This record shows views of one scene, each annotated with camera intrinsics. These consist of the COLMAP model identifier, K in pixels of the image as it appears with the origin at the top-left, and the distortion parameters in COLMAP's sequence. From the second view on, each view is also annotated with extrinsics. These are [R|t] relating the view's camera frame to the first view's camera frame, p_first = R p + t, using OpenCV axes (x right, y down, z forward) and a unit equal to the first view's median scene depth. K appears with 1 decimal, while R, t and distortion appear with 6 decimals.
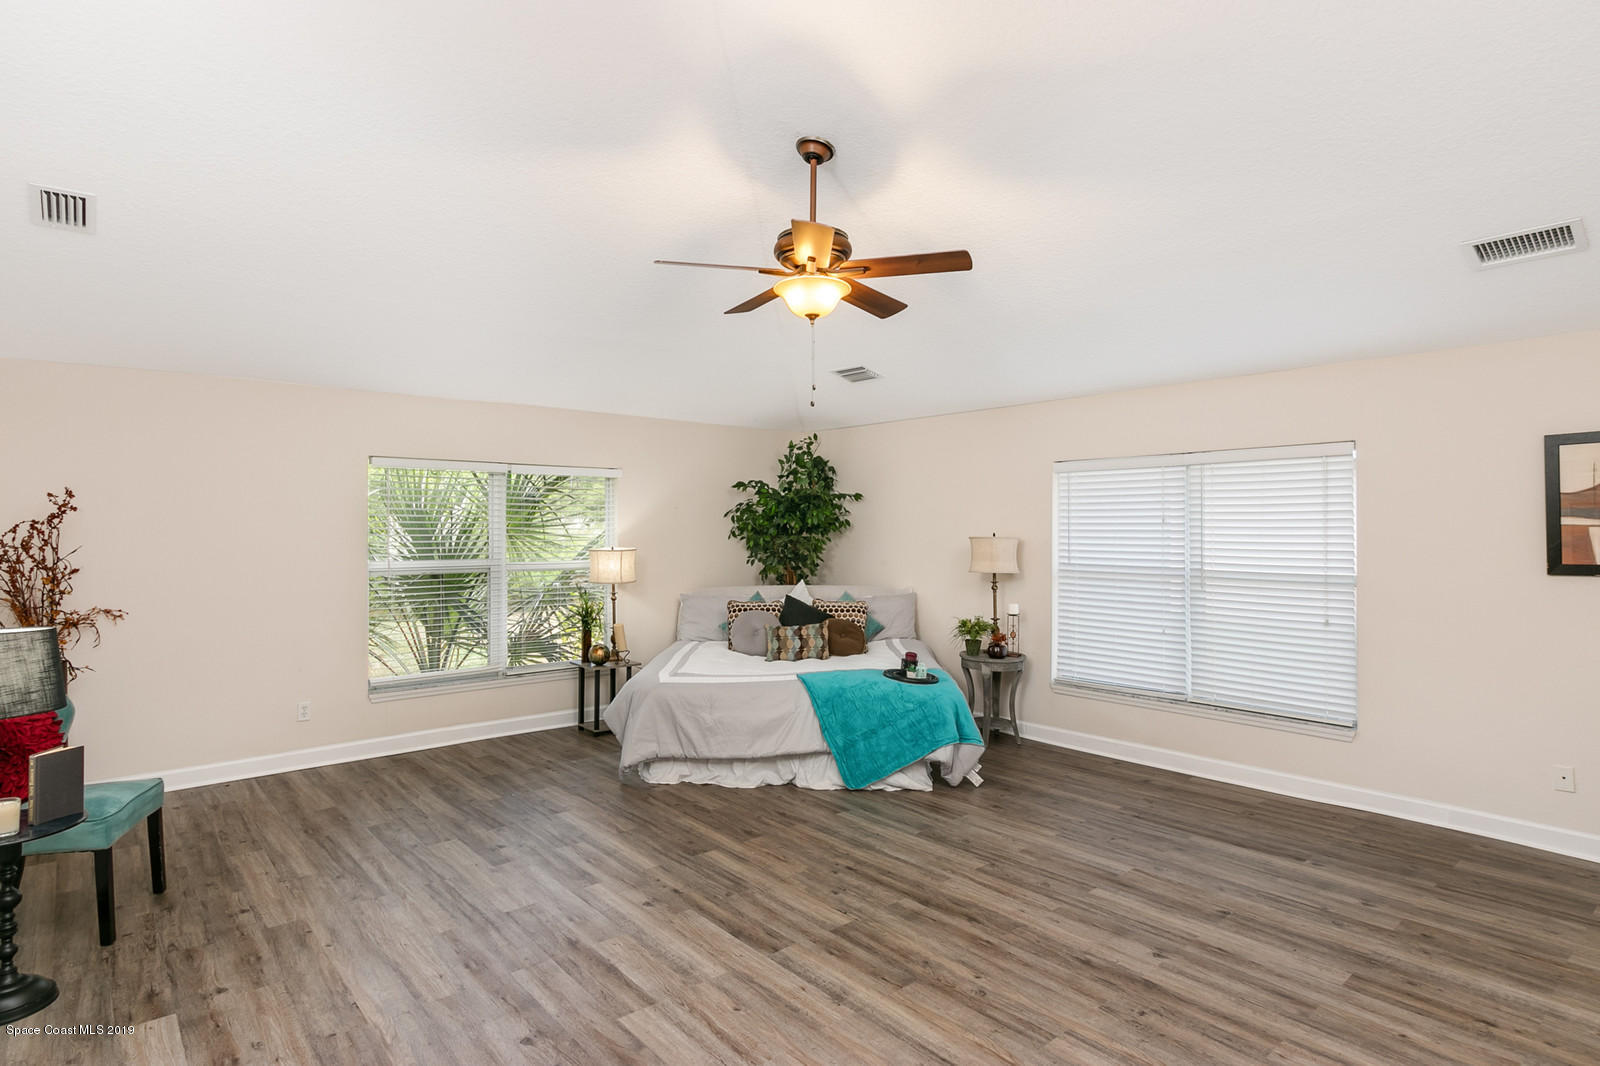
lens RADIAL K [[845.2, 0, 786.8], [0, 845.2, 536.0], [0, 0, 1]] dist [0.003157, 0.000084]
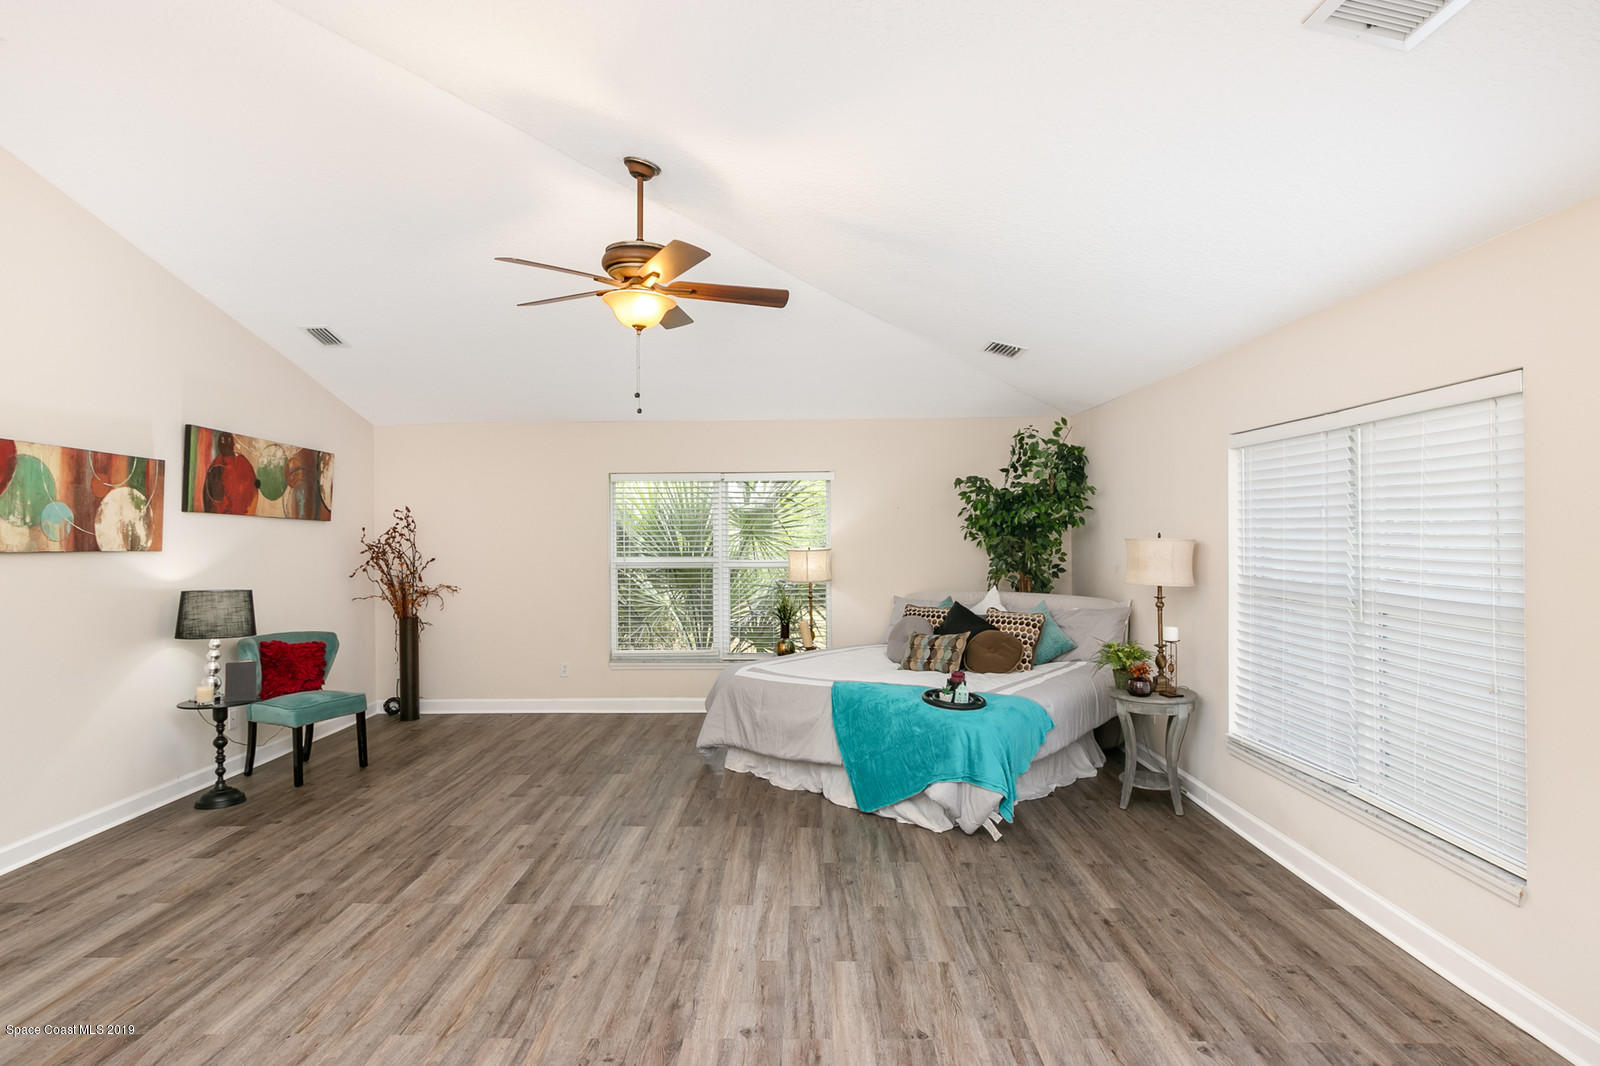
lens RADIAL K [[874.9, 0, 785.6], [0, 874.9, 536.3], [0, 0, 1]] dist [0.005272, -0.000086]
pose [[0.746008, 0.000159, -0.665937, 0.766318], [0.000358, 1.000000, 0.000640, -0.002012], [0.665937, -0.000716, 0.746008, 0.269897]]
